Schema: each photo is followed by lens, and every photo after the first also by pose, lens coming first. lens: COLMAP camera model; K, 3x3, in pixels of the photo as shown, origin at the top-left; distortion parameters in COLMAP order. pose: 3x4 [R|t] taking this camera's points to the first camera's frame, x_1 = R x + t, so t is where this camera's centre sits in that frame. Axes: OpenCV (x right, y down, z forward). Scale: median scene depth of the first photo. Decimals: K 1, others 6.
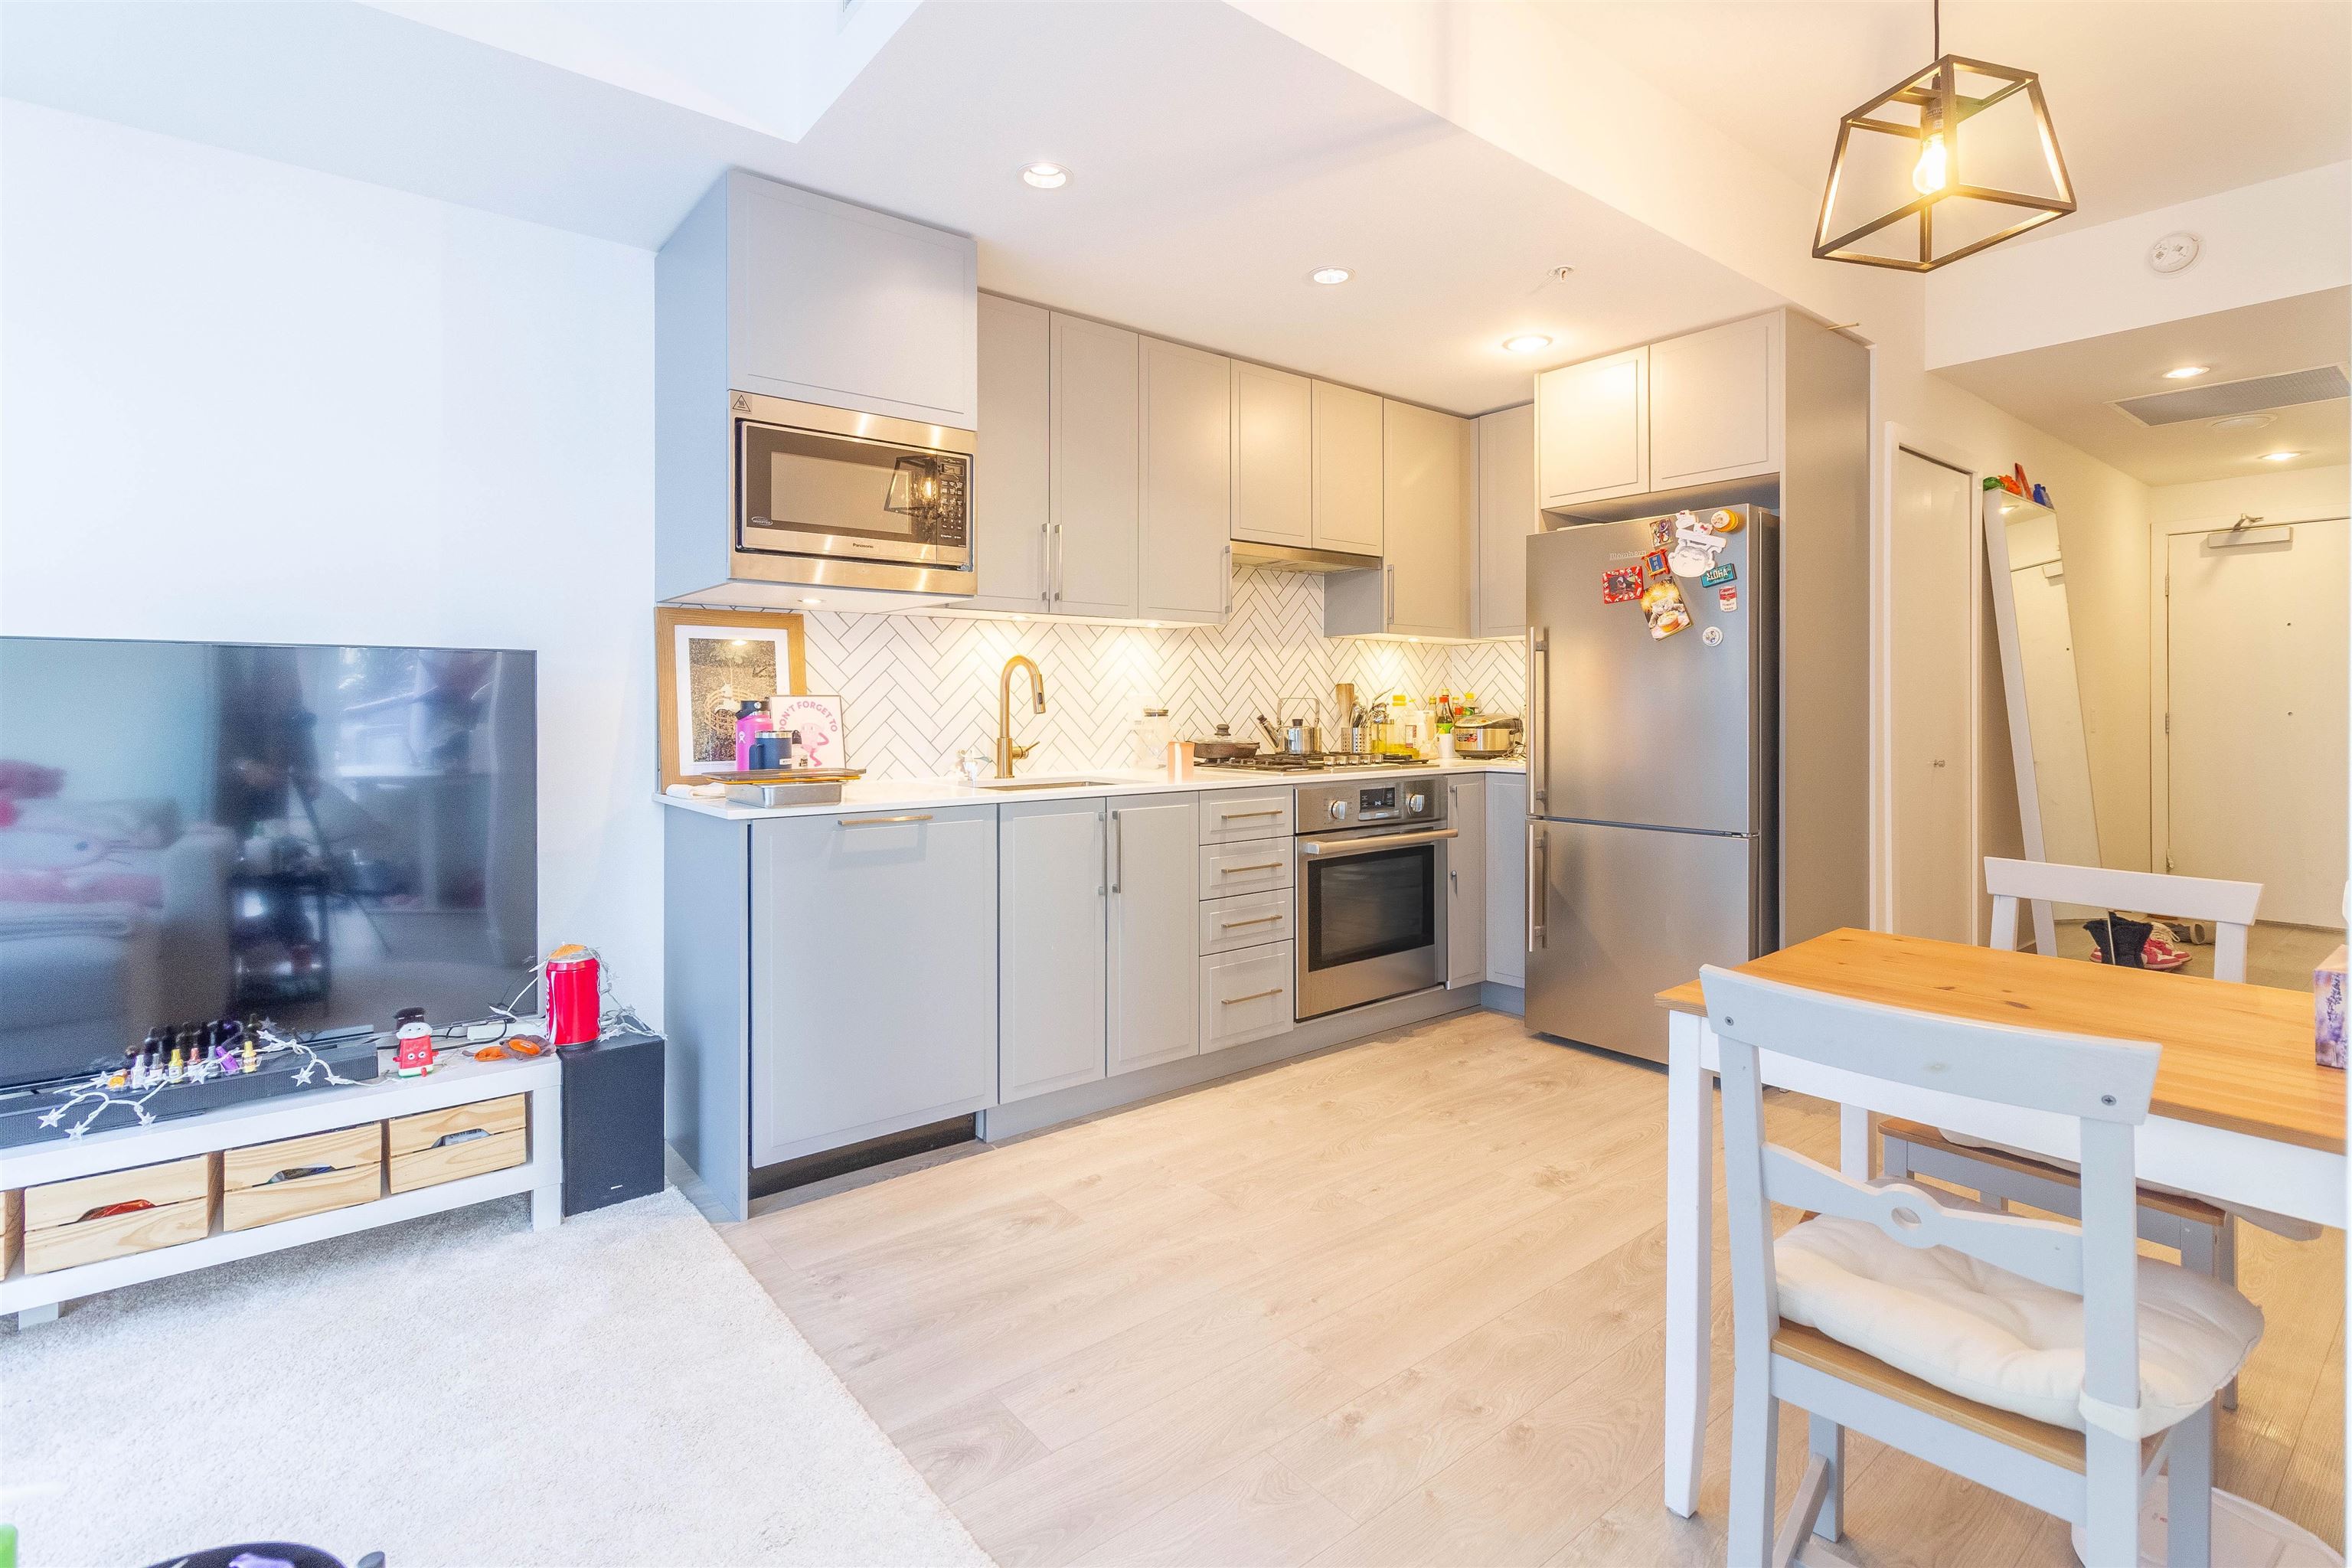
lens RADIAL K [[1118.7, 0, 1114.9], [0, 1118.7, 710.3], [0, 0, 1]] dist [0.004596, 0.001022]
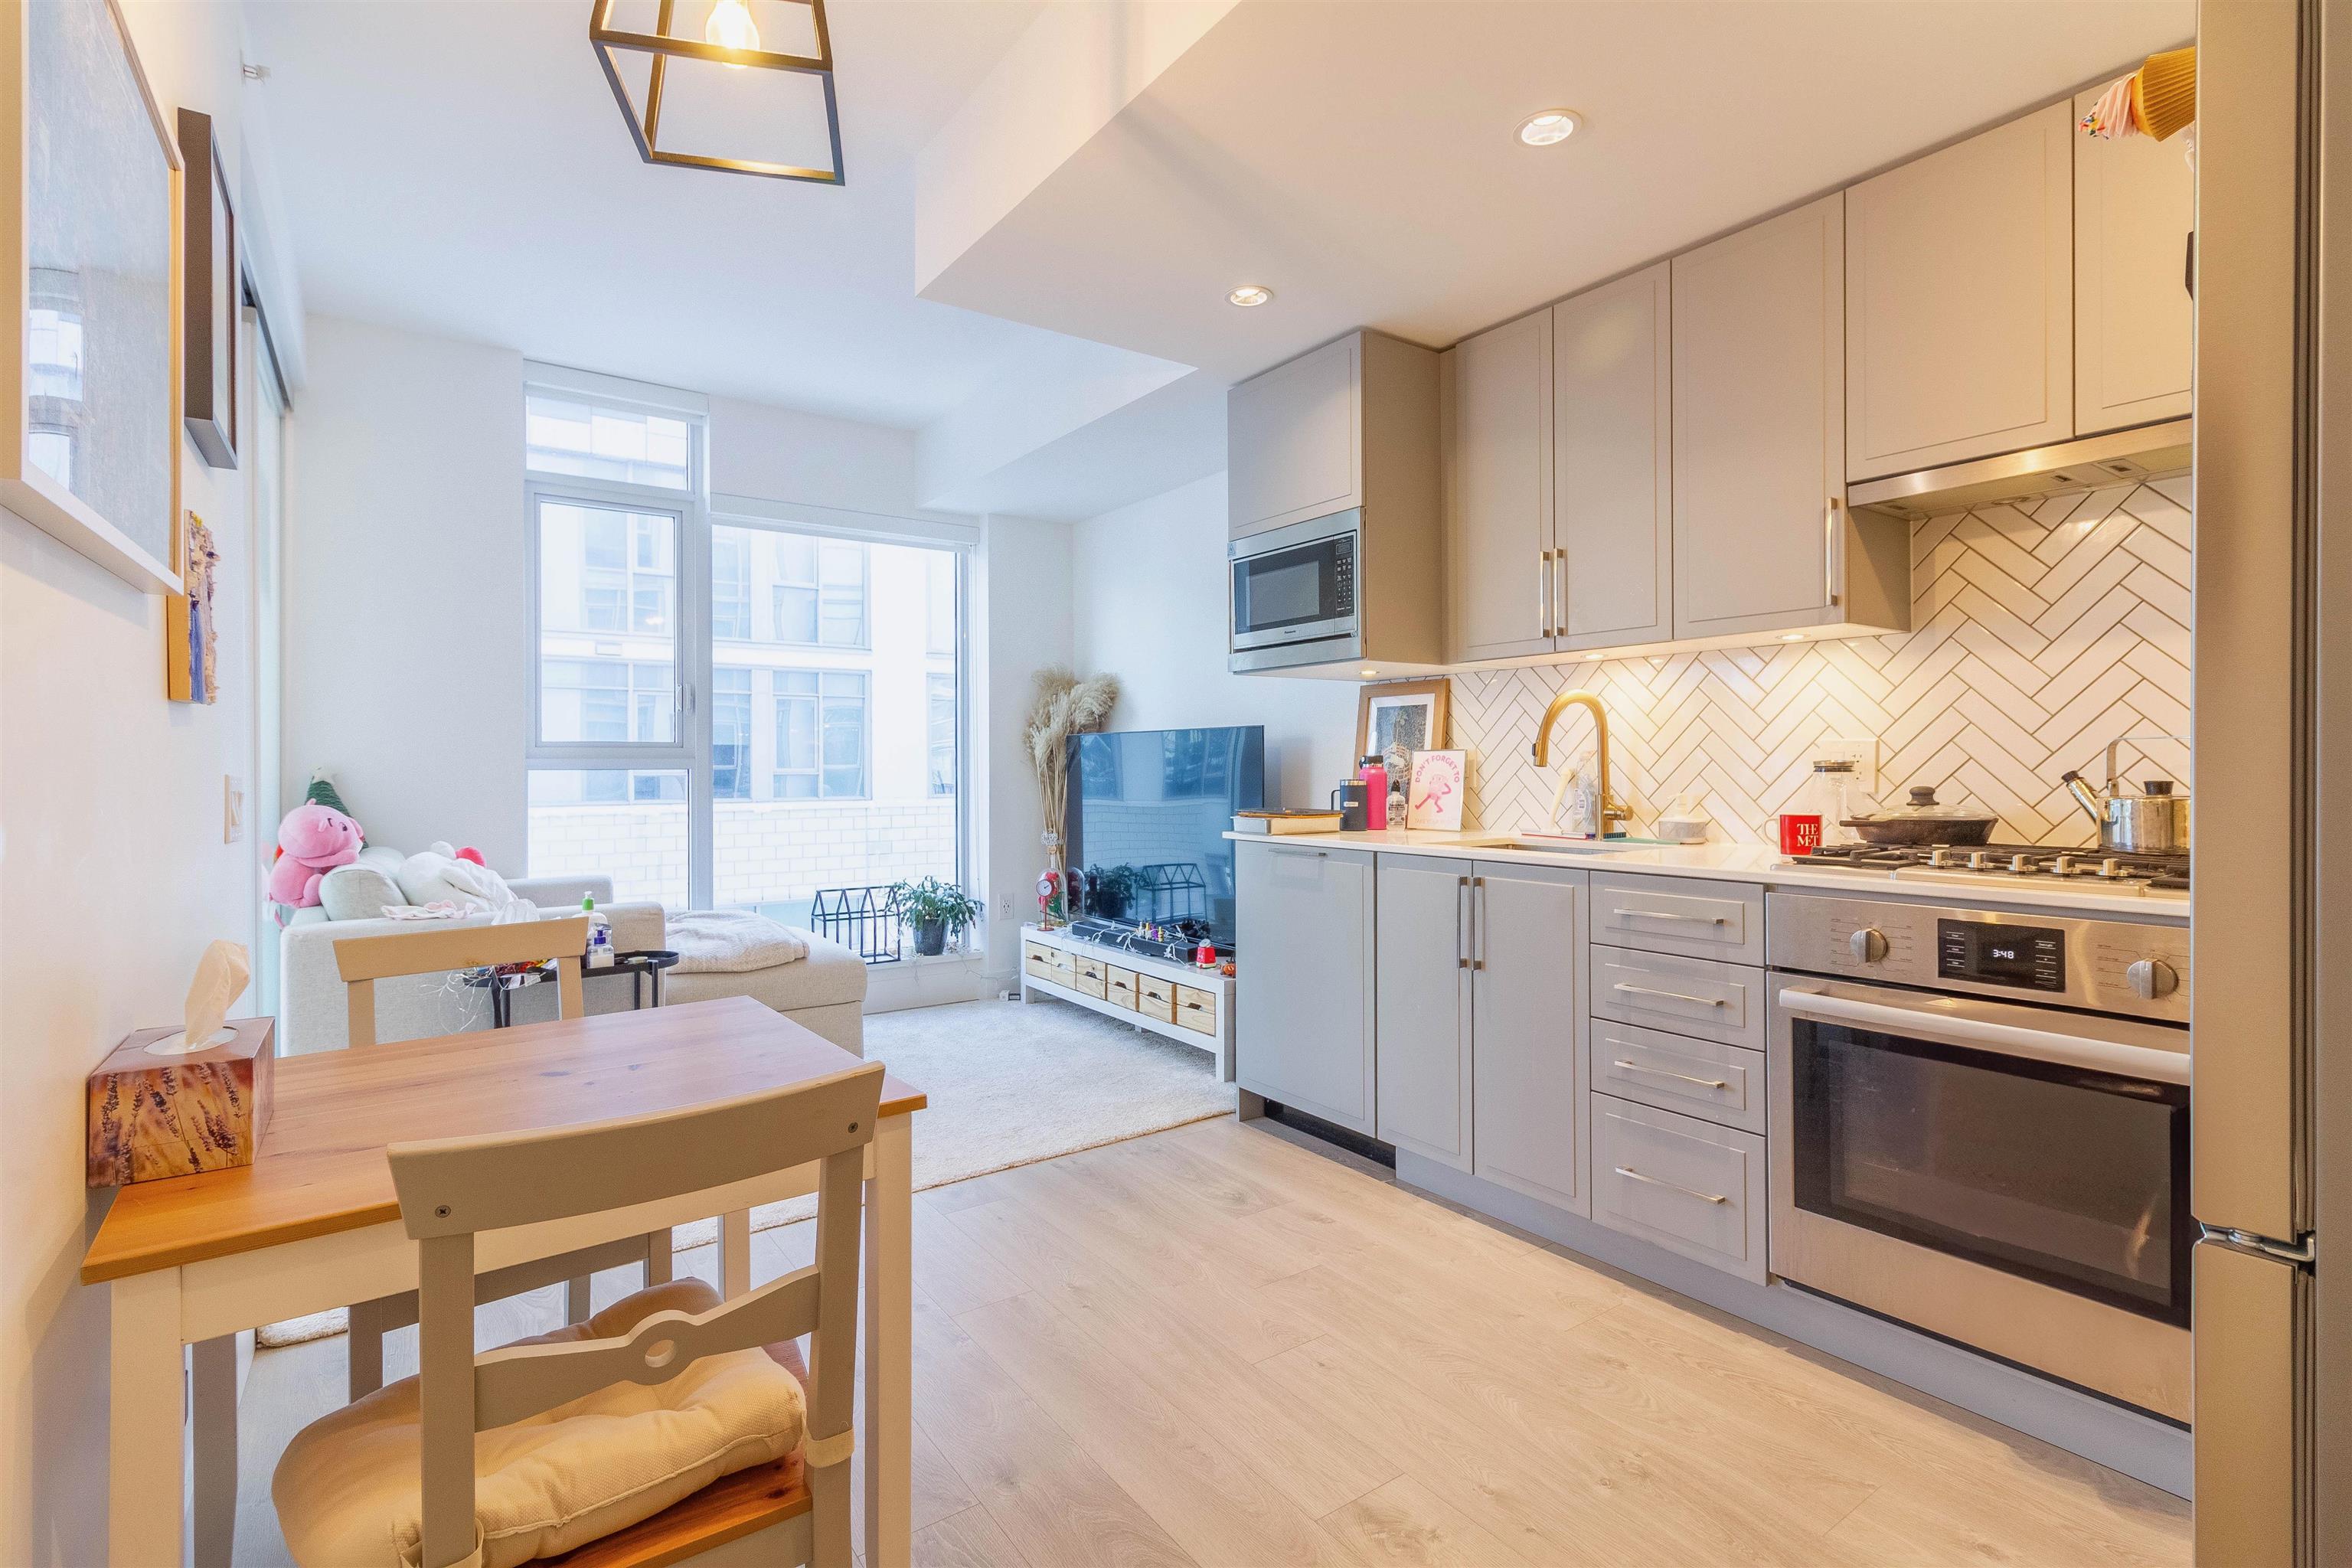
lens RADIAL K [[1118.7, 0, 1183.1], [0, 1118.7, 758.7], [0, 0, 1]] dist [0.004596, 0.001022]
pose [[-0.038999, -0.001511, -0.999238, 0.795633], [0.002691, 0.999995, -0.001617, -0.002921], [0.999236, -0.002752, -0.038994, 0.717400]]
